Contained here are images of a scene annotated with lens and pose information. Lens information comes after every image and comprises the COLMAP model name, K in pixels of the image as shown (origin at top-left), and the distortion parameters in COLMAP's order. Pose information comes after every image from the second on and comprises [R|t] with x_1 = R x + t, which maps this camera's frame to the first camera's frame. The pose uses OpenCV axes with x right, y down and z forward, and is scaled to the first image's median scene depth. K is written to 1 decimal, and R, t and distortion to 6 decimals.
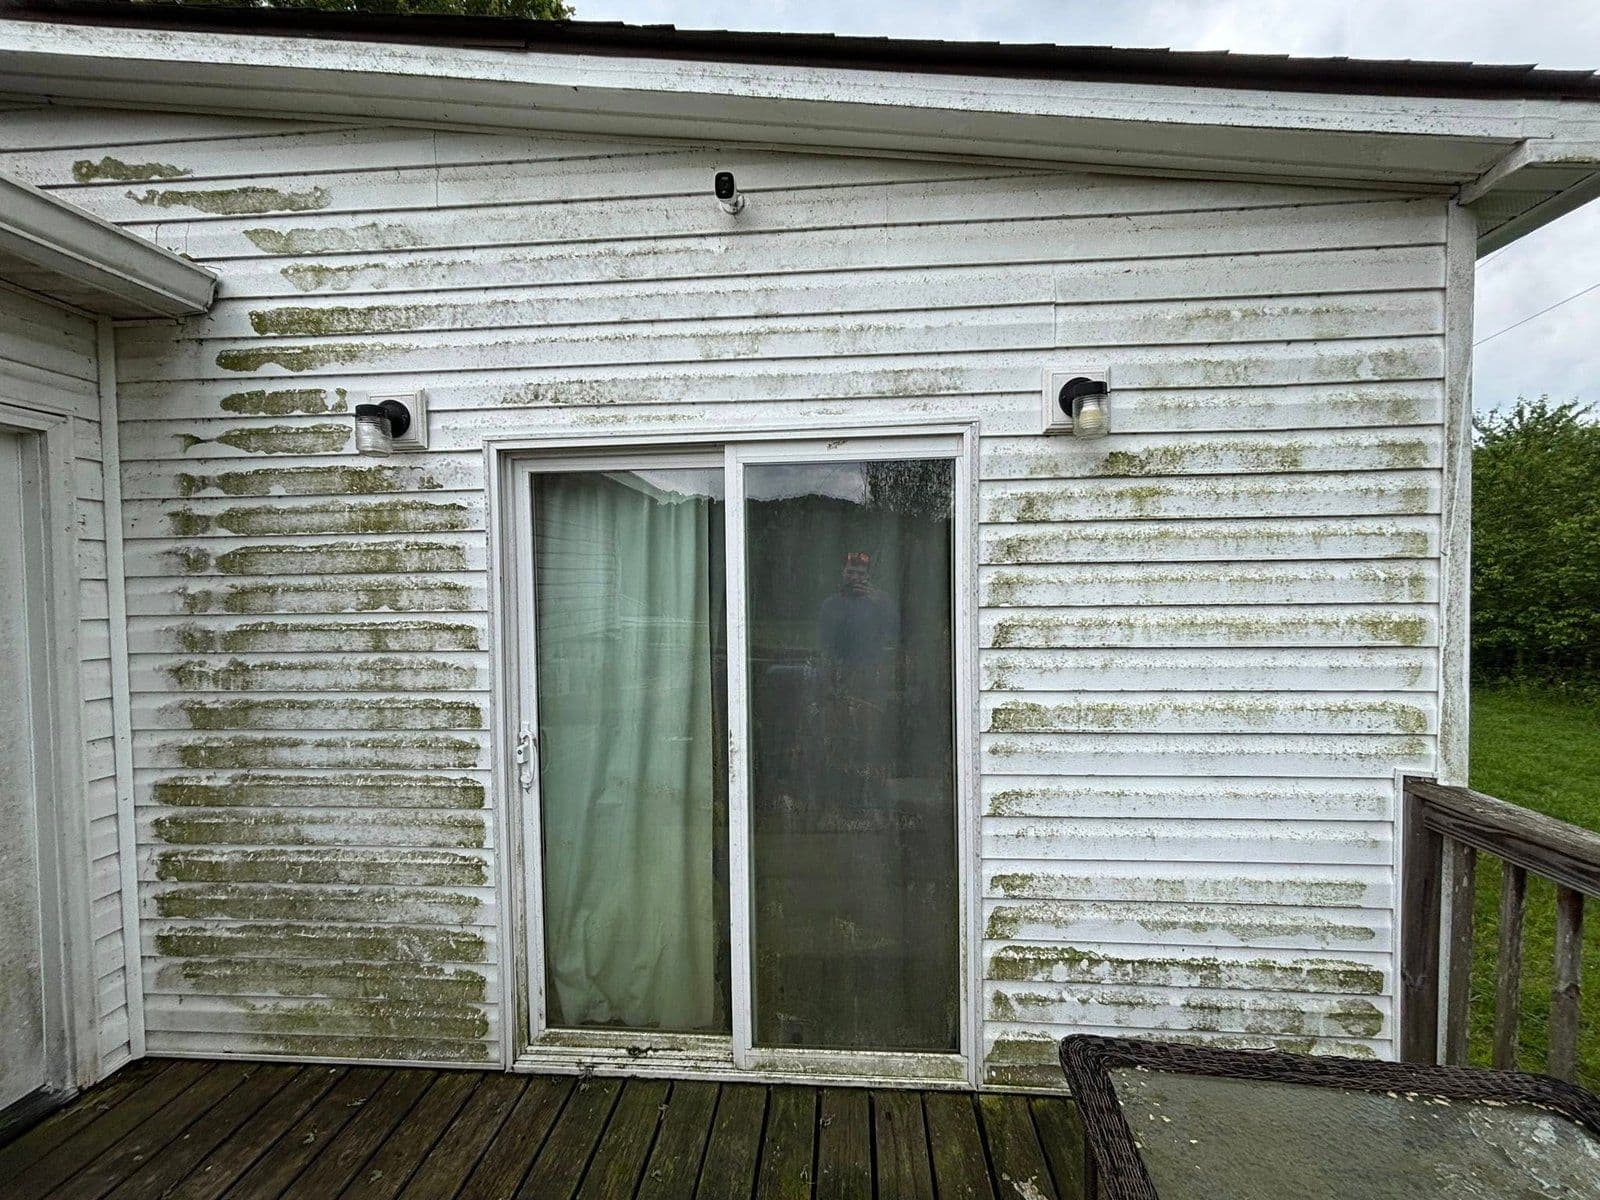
lens RADIAL K [[646.7, 0, 802.6], [0, 646.7, 599.3], [0, 0, 1]] dist [0.000573, -0.000746]
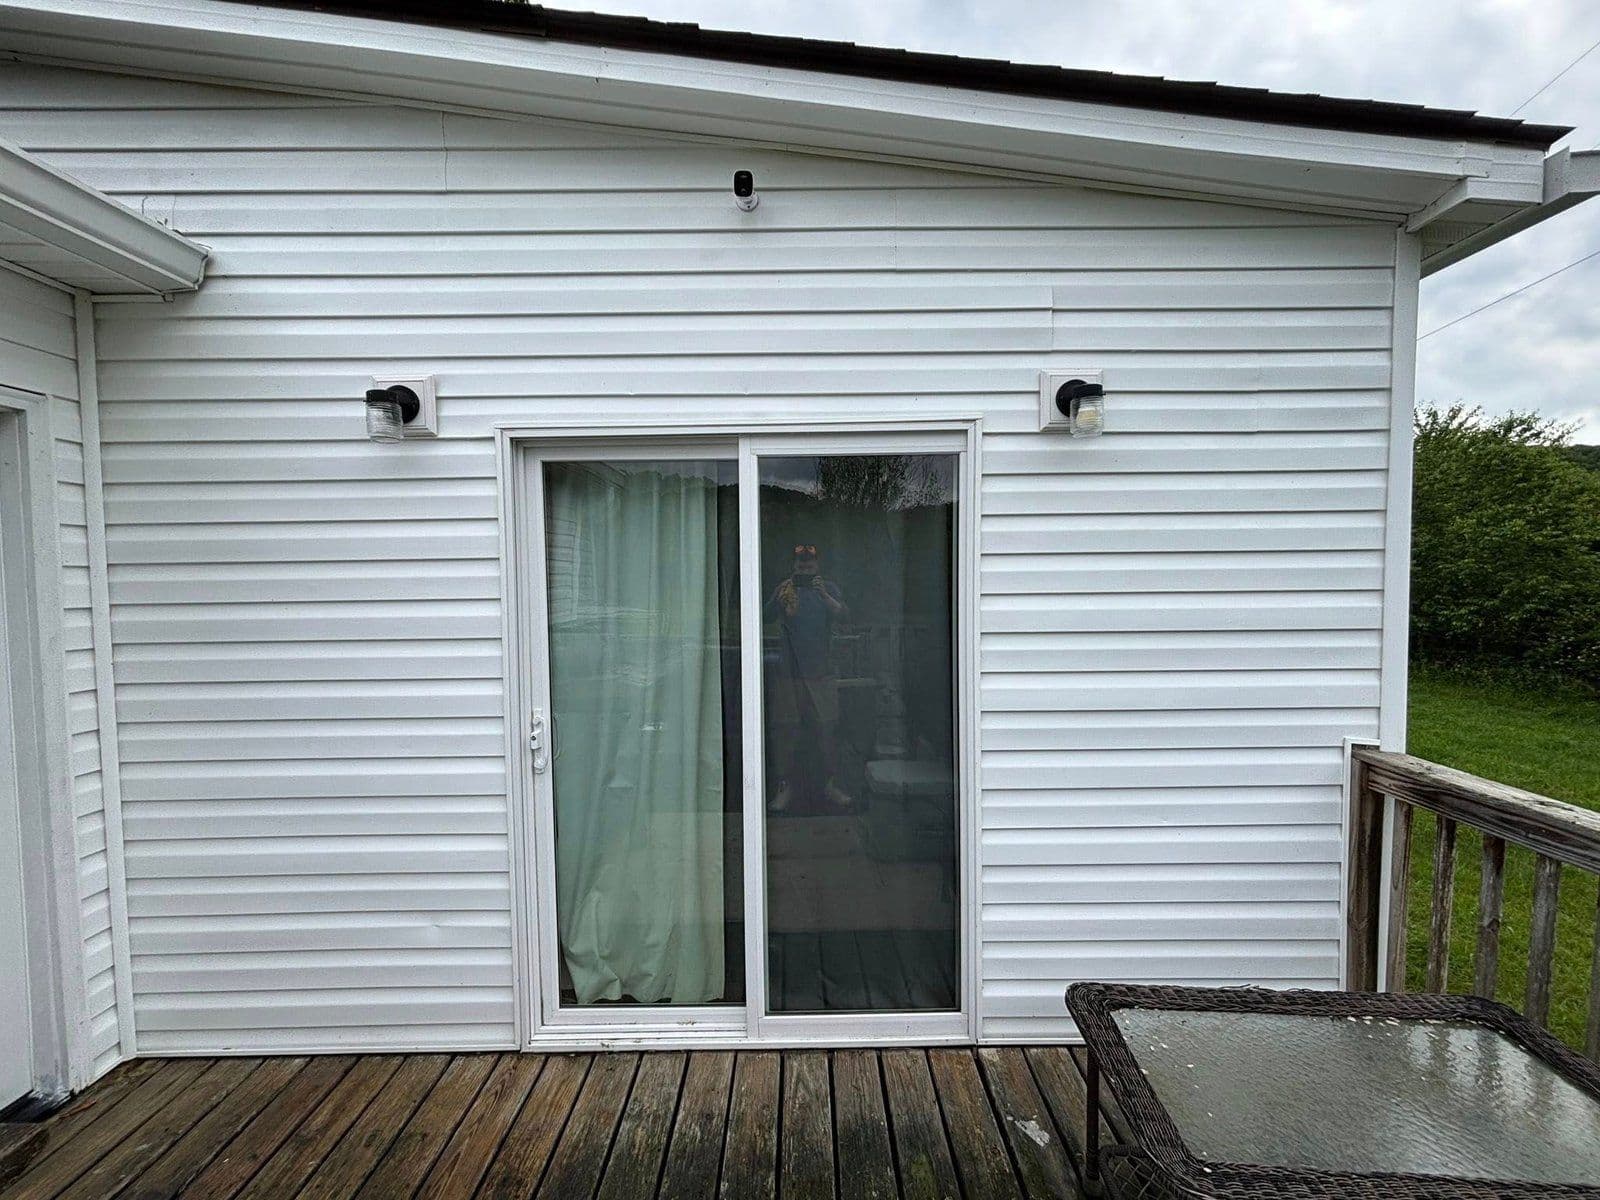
lens RADIAL K [[645.9, 0, 802.3], [0, 645.9, 600.5], [0, 0, 1]] dist [-0.001339, 0.000197]
pose [[0.997150, -0.002147, 0.075419, -0.099050], [0.001025, 0.999888, 0.014915, 0.006620], [-0.075443, -0.014796, 0.997040, -0.036971]]
